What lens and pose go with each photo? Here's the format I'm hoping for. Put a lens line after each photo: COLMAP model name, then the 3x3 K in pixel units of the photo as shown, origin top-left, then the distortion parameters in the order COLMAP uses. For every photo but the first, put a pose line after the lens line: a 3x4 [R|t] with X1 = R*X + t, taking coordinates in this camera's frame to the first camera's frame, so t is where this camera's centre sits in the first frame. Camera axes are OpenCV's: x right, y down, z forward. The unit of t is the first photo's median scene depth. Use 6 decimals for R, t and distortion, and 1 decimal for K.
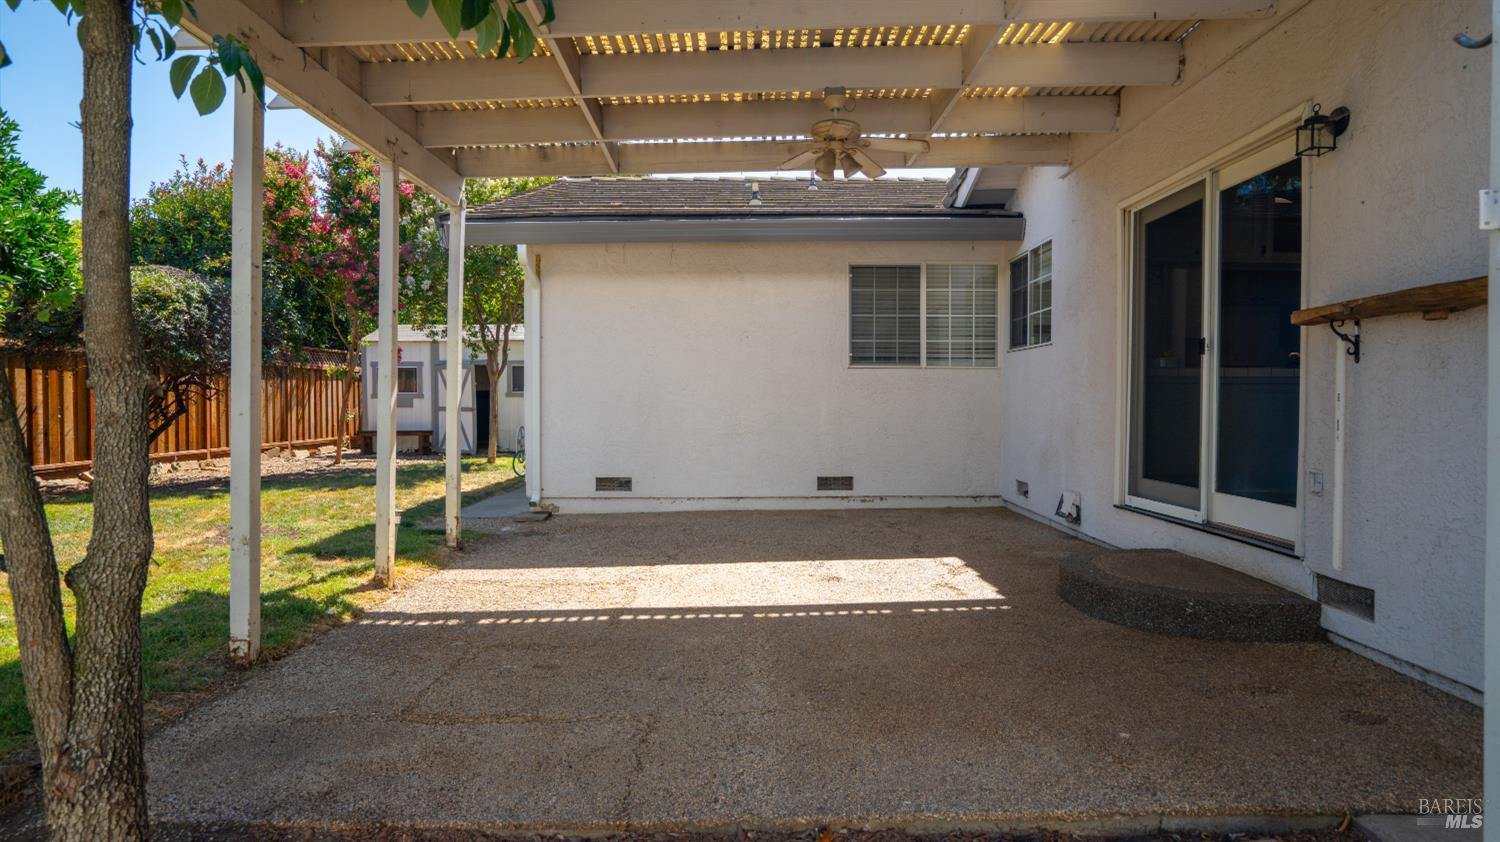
lens RADIAL K [[783.3, 0, 738.6], [0, 783.3, 427.0], [0, 0, 1]] dist [-0.009440, 0.001916]
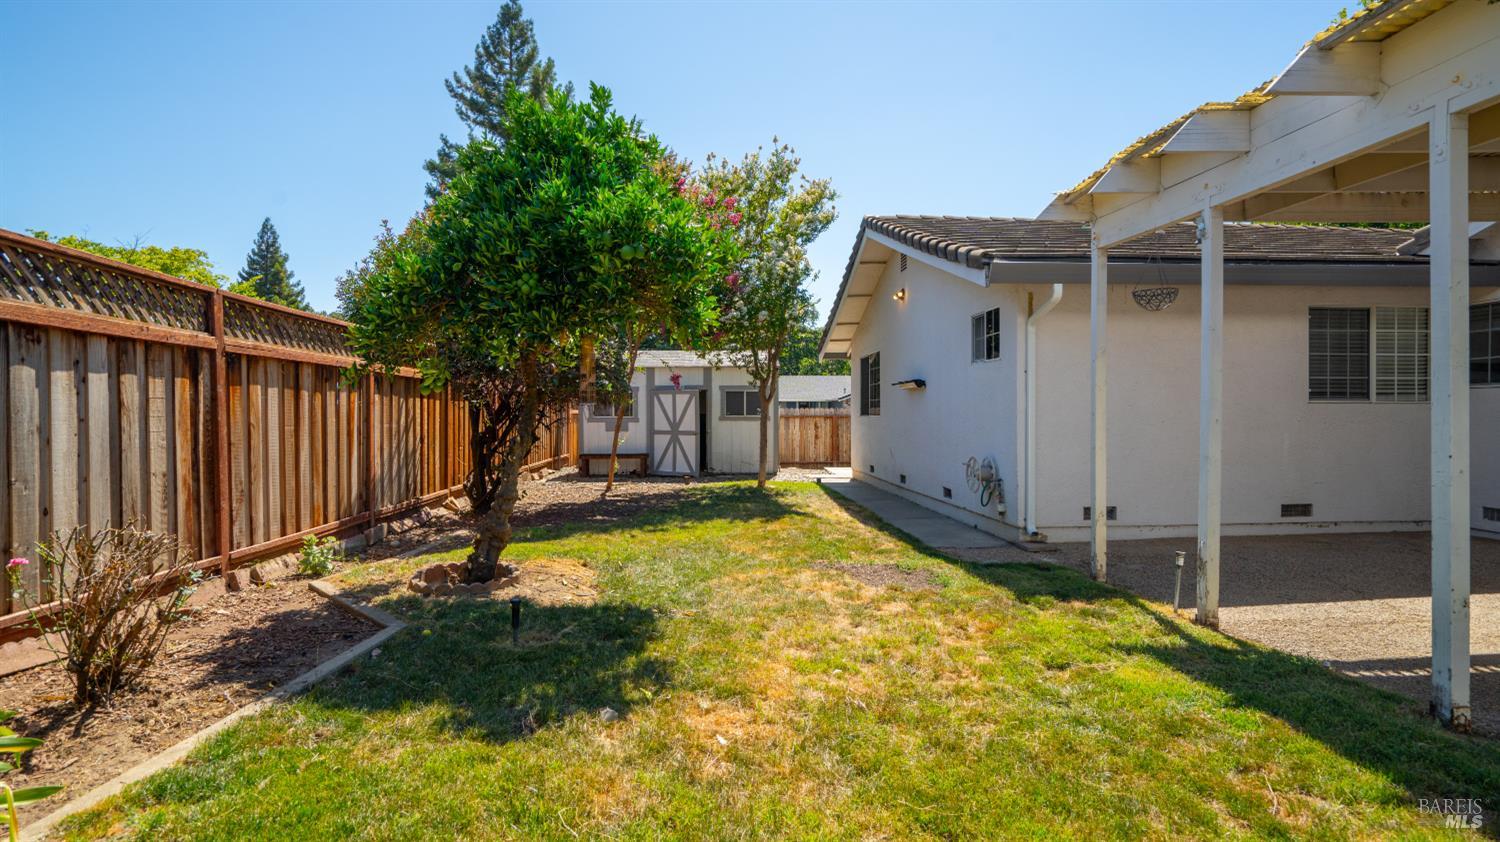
lens RADIAL K [[715.7, 0, 778.5], [0, 715.7, 418.7], [0, 0, 1]] dist [-0.008493, 0.001712]
pose [[0.997476, 0.000785, 0.071004, -0.655386], [0.001541, 0.999464, -0.032694, -0.022388], [-0.070991, 0.032721, 0.996940, 0.077324]]
